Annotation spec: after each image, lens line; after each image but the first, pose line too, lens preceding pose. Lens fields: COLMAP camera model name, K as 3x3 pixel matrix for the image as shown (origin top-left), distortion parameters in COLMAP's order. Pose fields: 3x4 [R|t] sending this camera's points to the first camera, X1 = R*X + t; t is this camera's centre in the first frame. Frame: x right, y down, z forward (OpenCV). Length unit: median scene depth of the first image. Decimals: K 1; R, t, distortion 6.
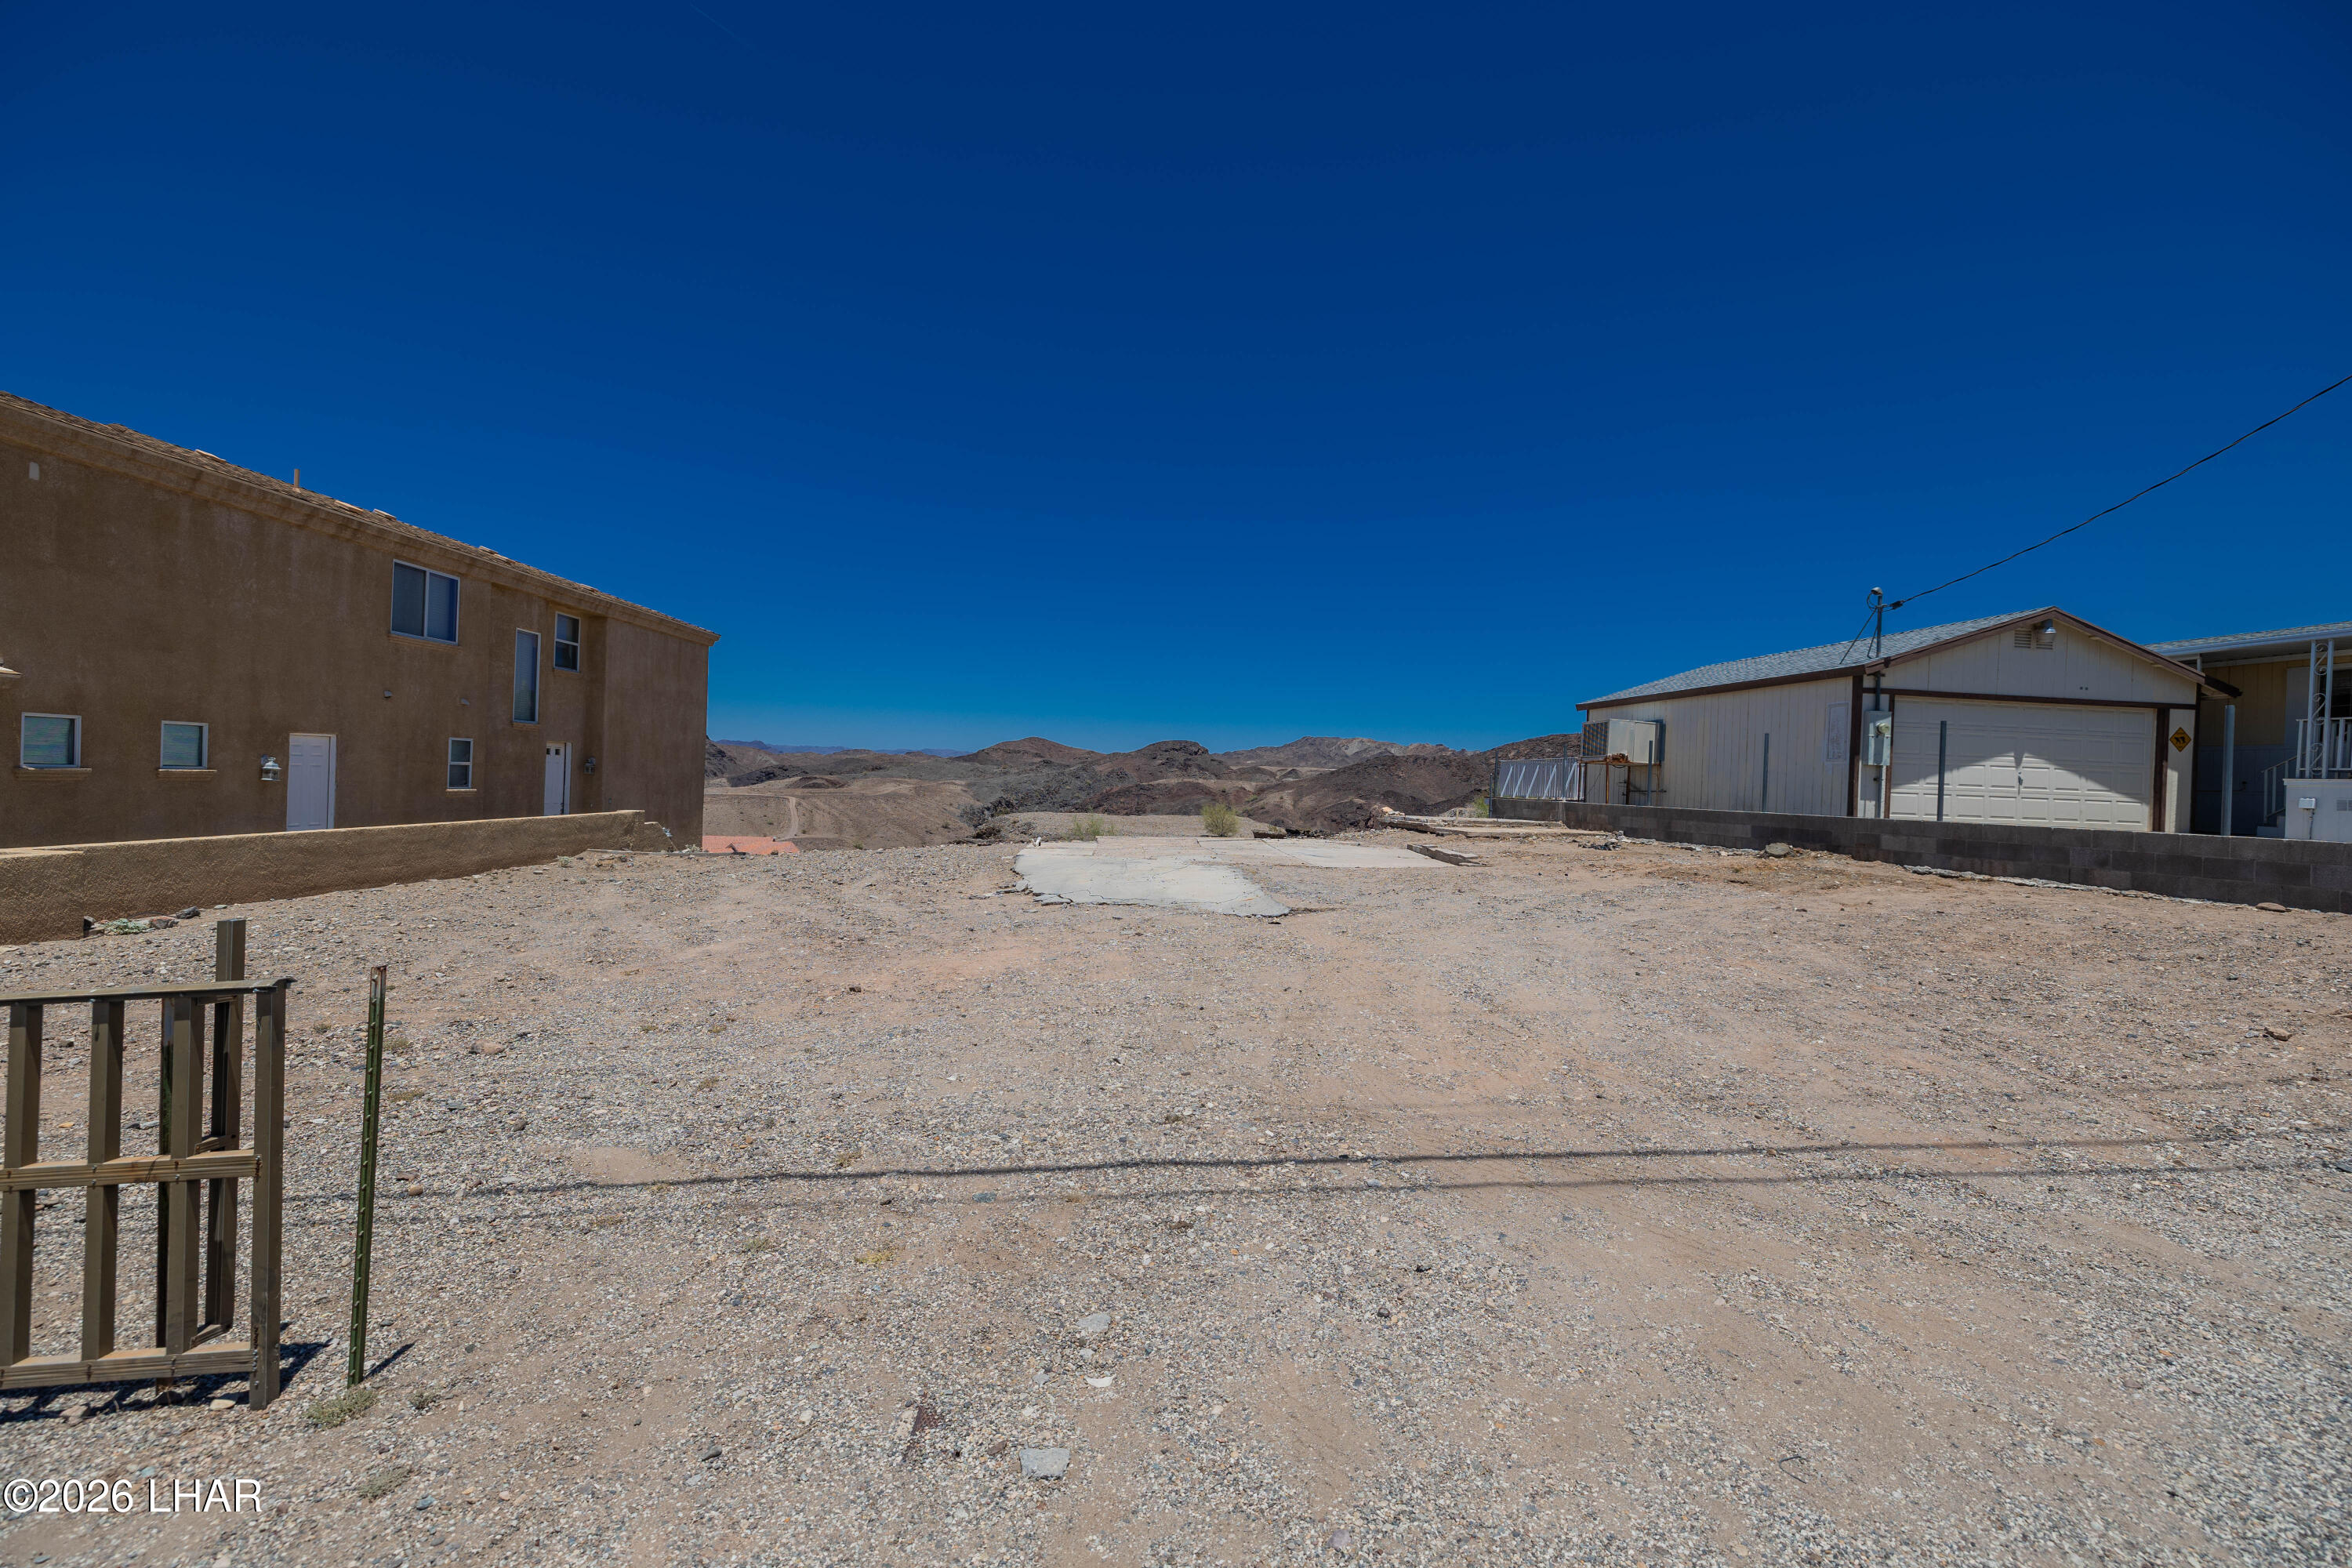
lens RADIAL K [[987.6, 0, 1175.1], [0, 987.6, 784.6], [0, 0, 1]] dist [0.003219, -0.000611]
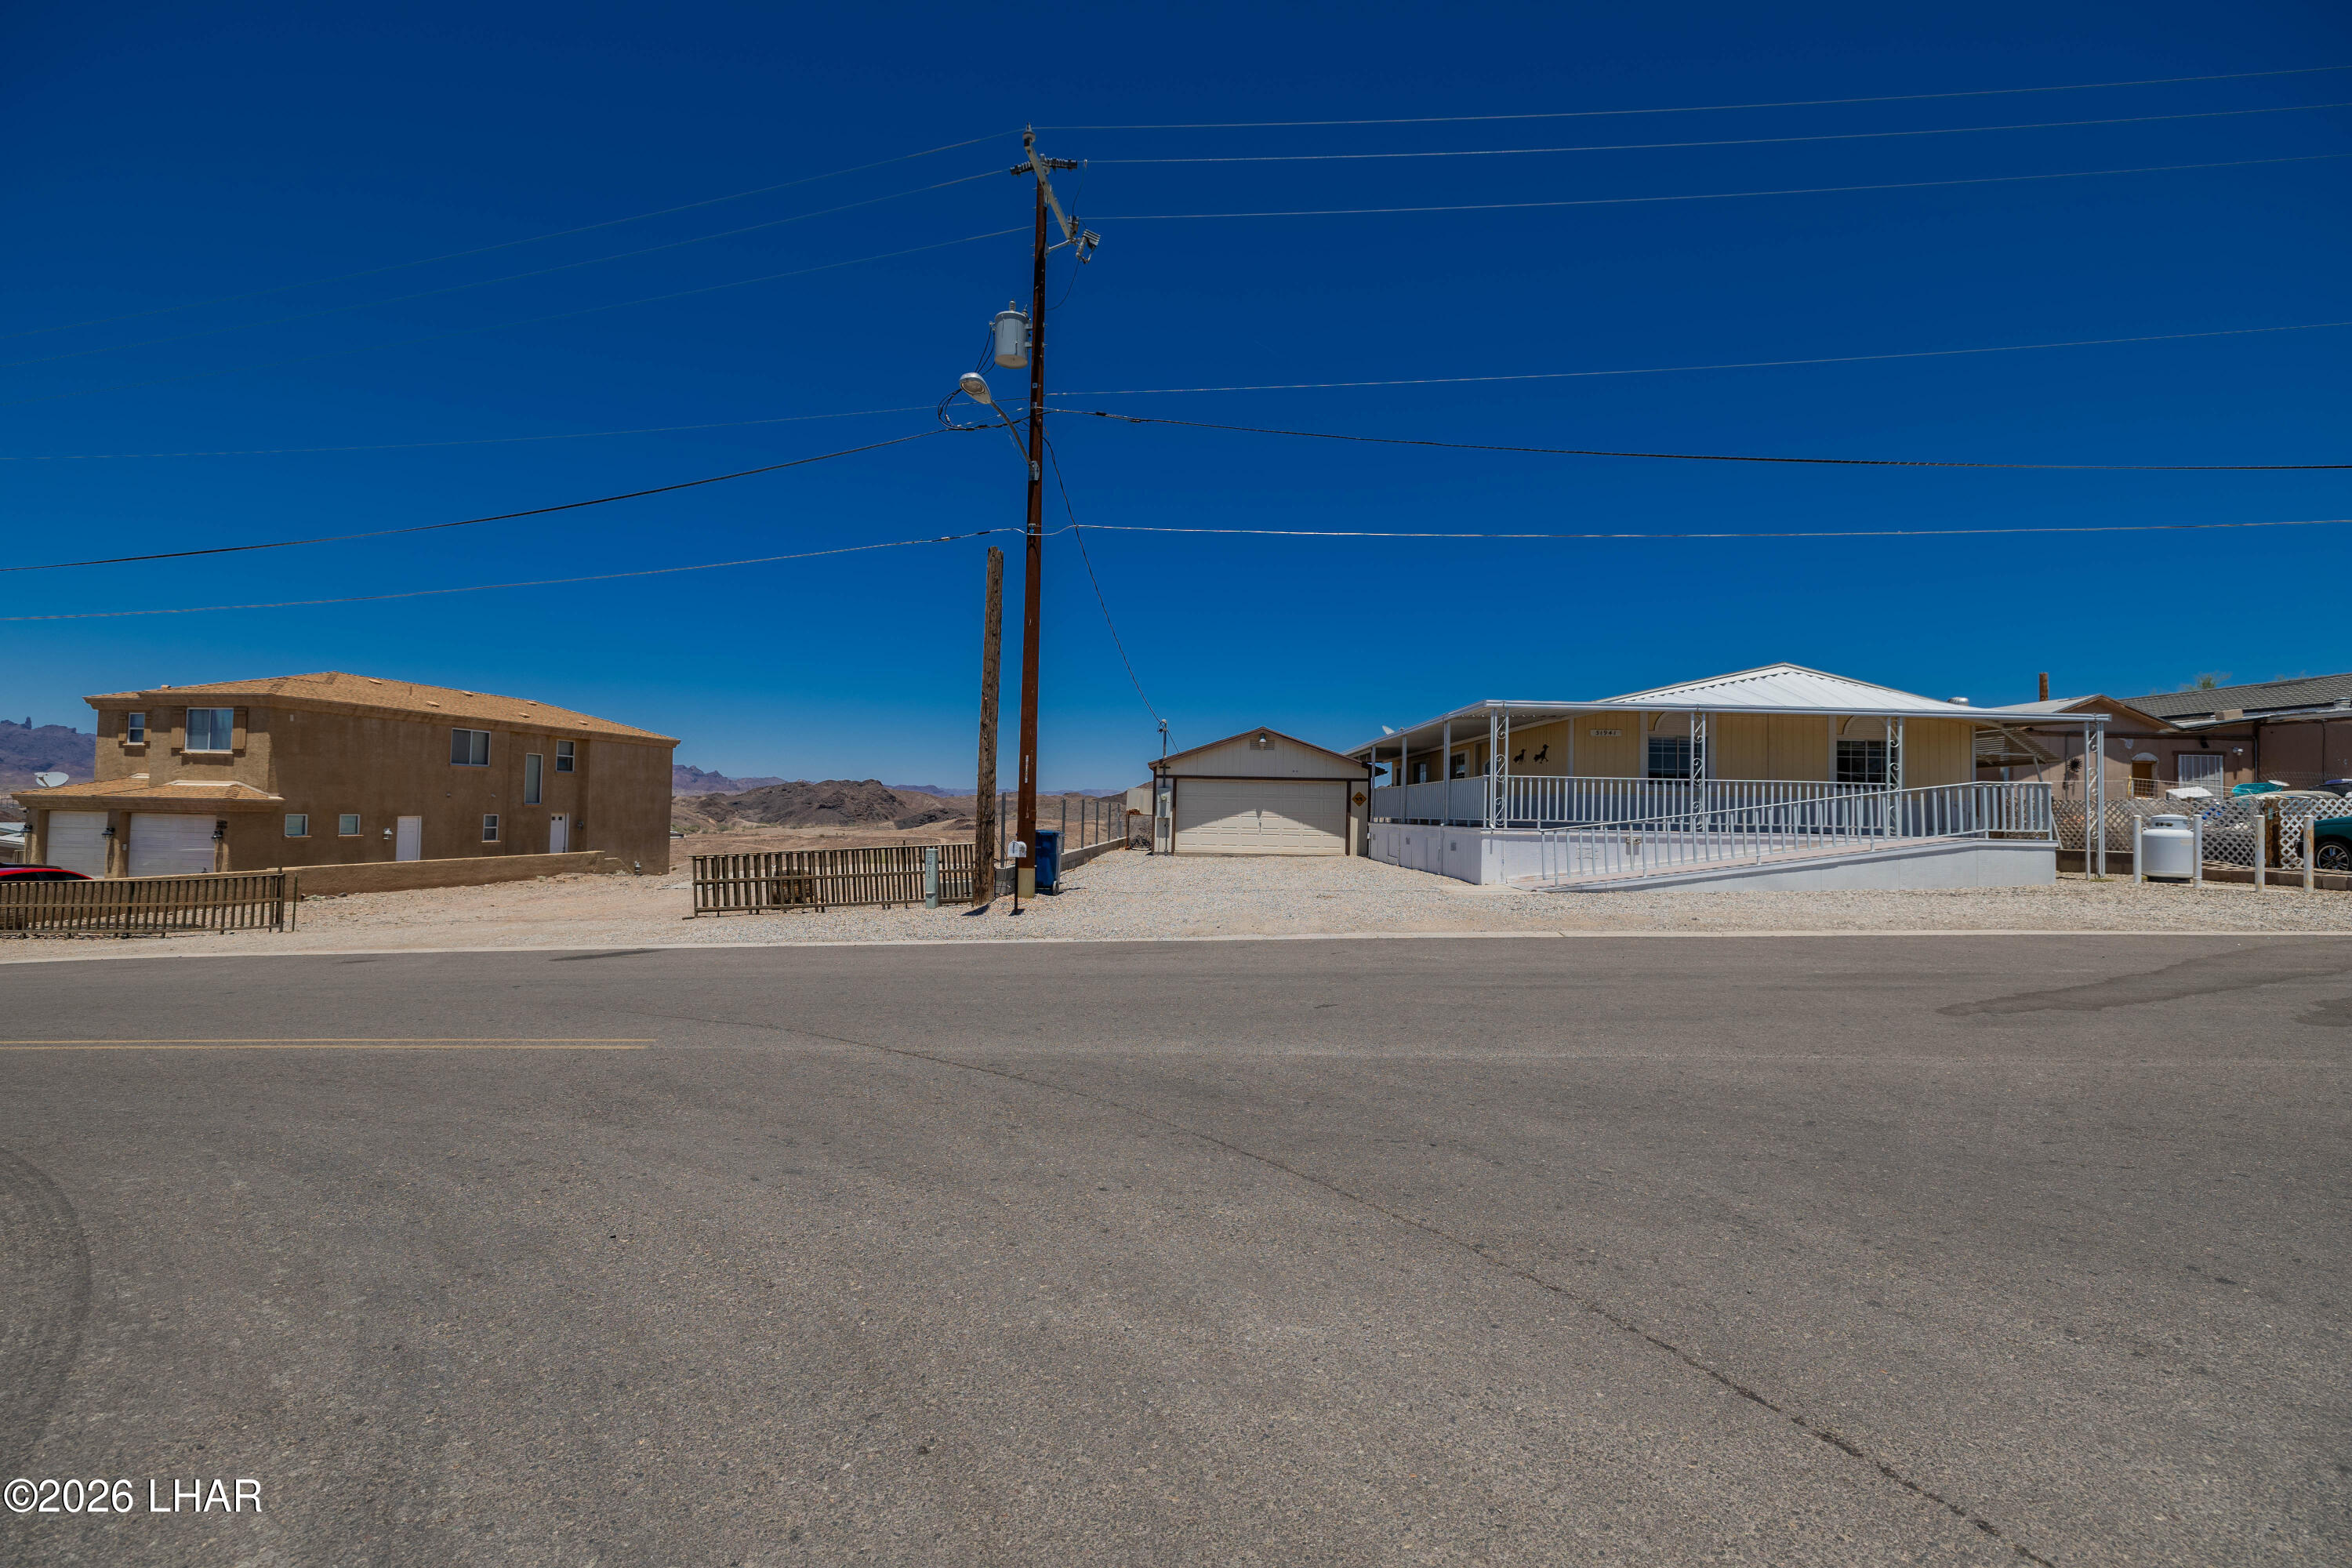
lens RADIAL K [[987.6, 0, 1173.6], [0, 987.6, 784.4], [0, 0, 1]] dist [0.003219, -0.000611]
pose [[0.987116, -0.022241, -0.158455, 0.832776], [0.016309, 0.999120, -0.038639, -0.008761], [0.159175, 0.035557, 0.986610, -0.639968]]
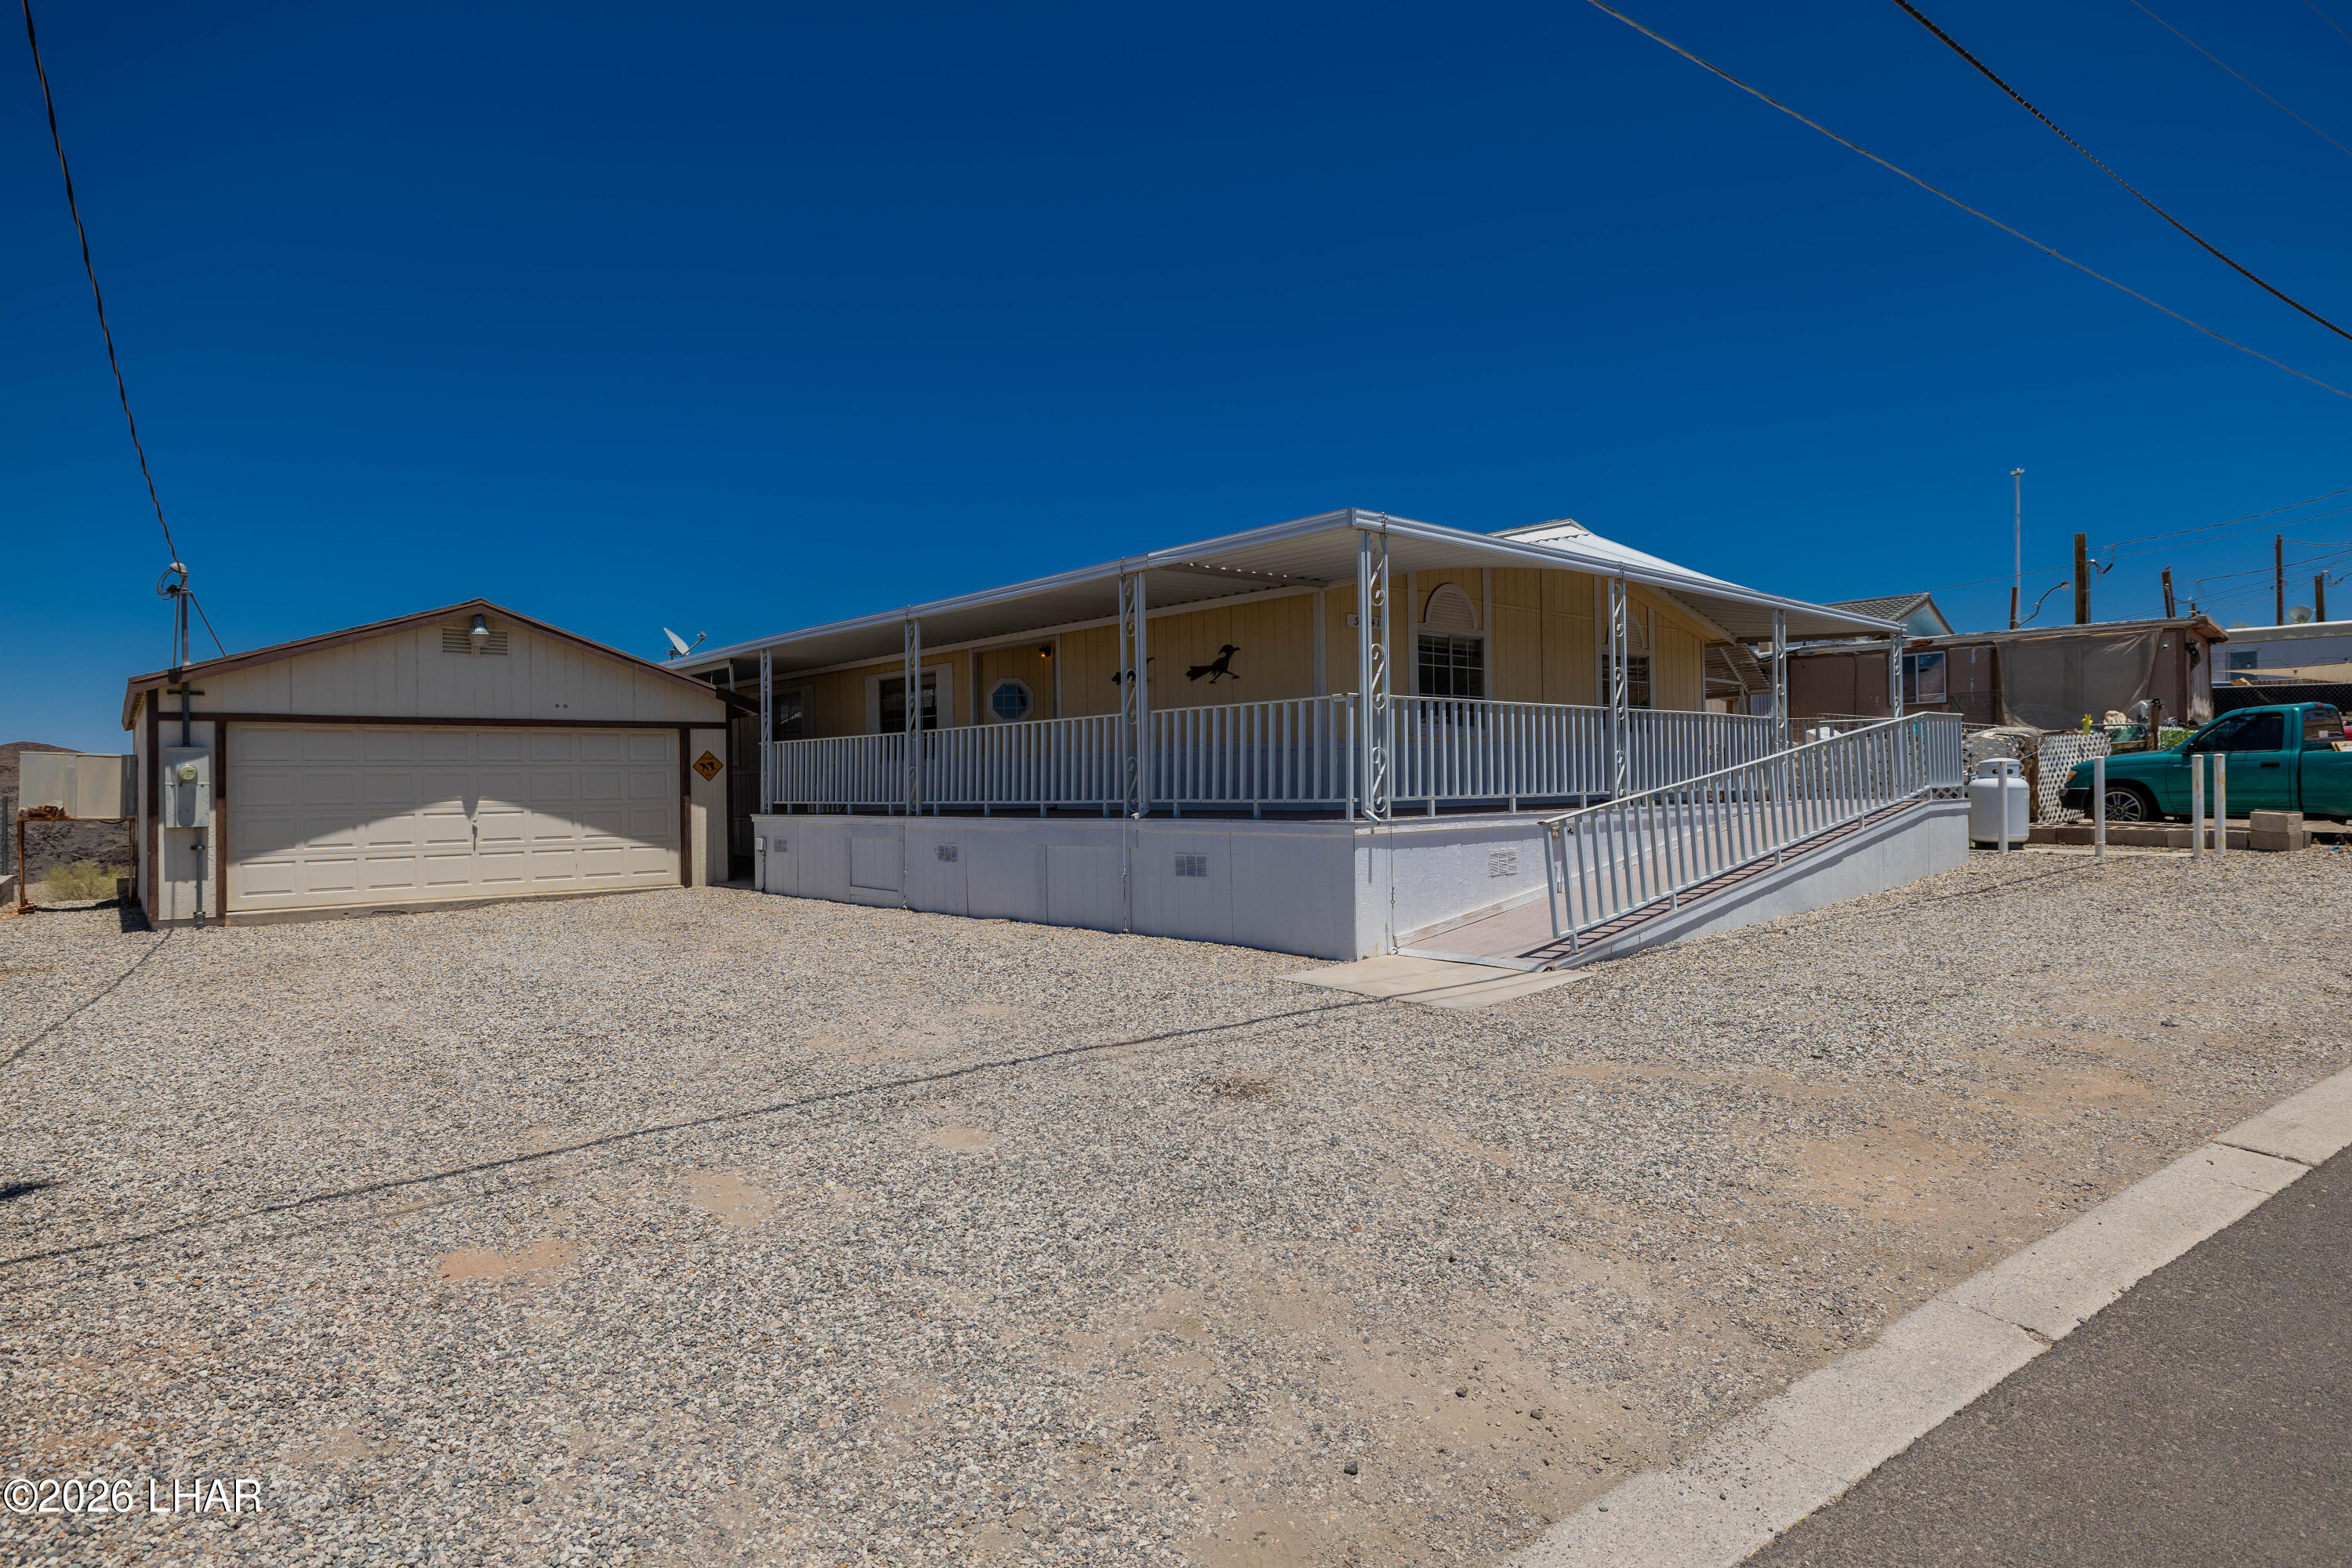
lens RADIAL K [[1292.6, 0, 1173.7], [0, 1292.6, 783.1], [0, 0, 1]] dist [0.004288, 0.000448]
pose [[0.838998, -0.049236, 0.541902, 0.653088], [0.050190, 0.998655, 0.013030, -0.022723], [-0.541815, 0.016266, 0.840341, -0.084240]]
